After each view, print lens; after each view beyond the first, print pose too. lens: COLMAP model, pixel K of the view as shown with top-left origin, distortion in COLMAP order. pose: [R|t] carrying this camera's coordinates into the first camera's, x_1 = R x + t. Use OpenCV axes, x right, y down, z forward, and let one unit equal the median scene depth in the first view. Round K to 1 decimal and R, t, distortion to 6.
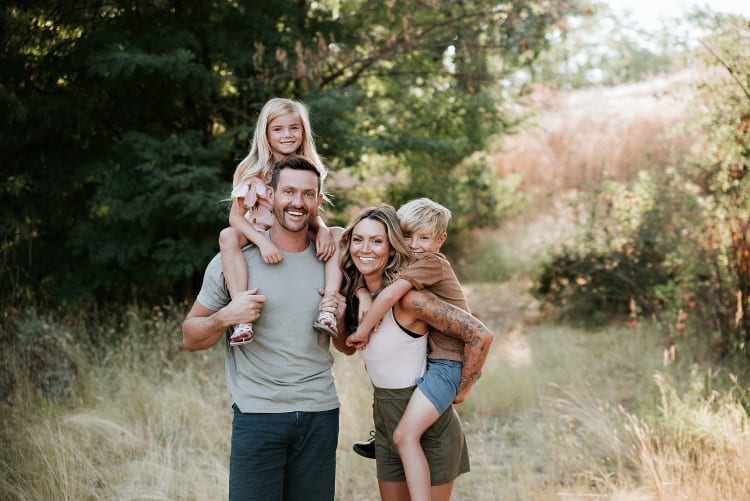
lens RADIAL K [[1181.8, 0, 382.5], [0, 1181.8, 251.2], [0, 0, 1]] dist [0.153508, 0.000000]
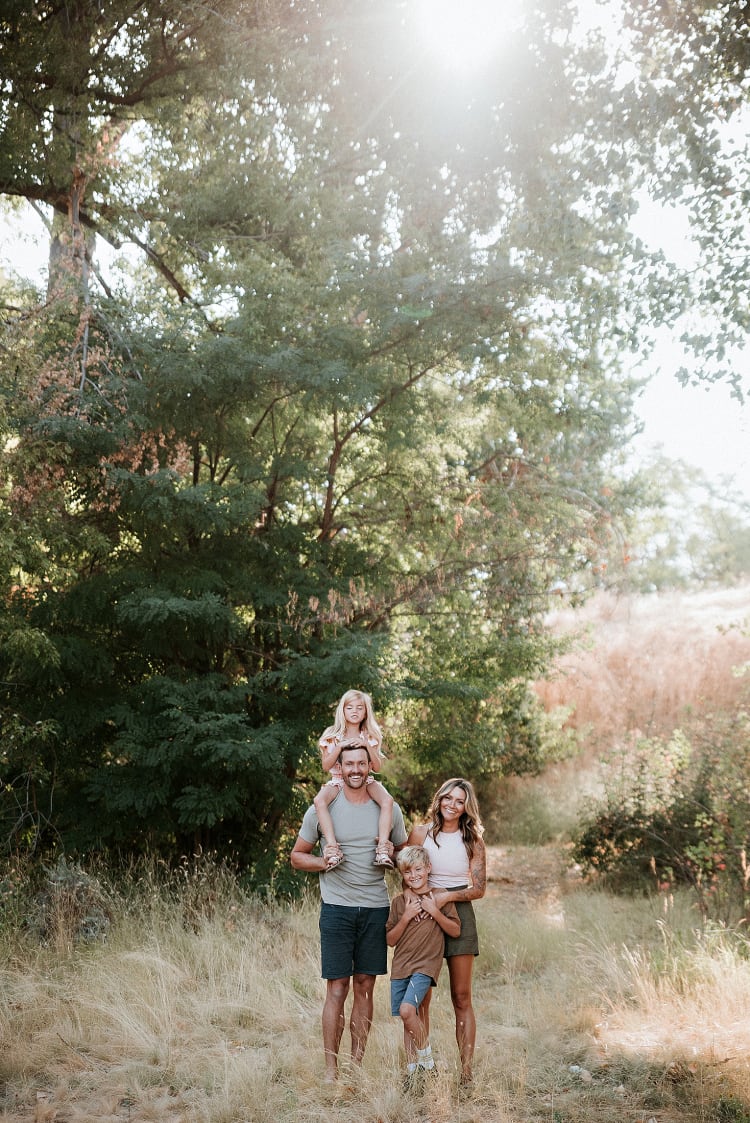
lens RADIAL K [[2486.6, 0, 347.6], [0, 2486.6, 556.4], [0, 0, 1]] dist [0.255816, 0.000000]
pose [[0.999734, 0.022592, 0.004552, -0.065144], [-0.022060, 0.995266, -0.094653, -0.007234], [-0.006669, 0.094527, 0.995500, -1.047959]]
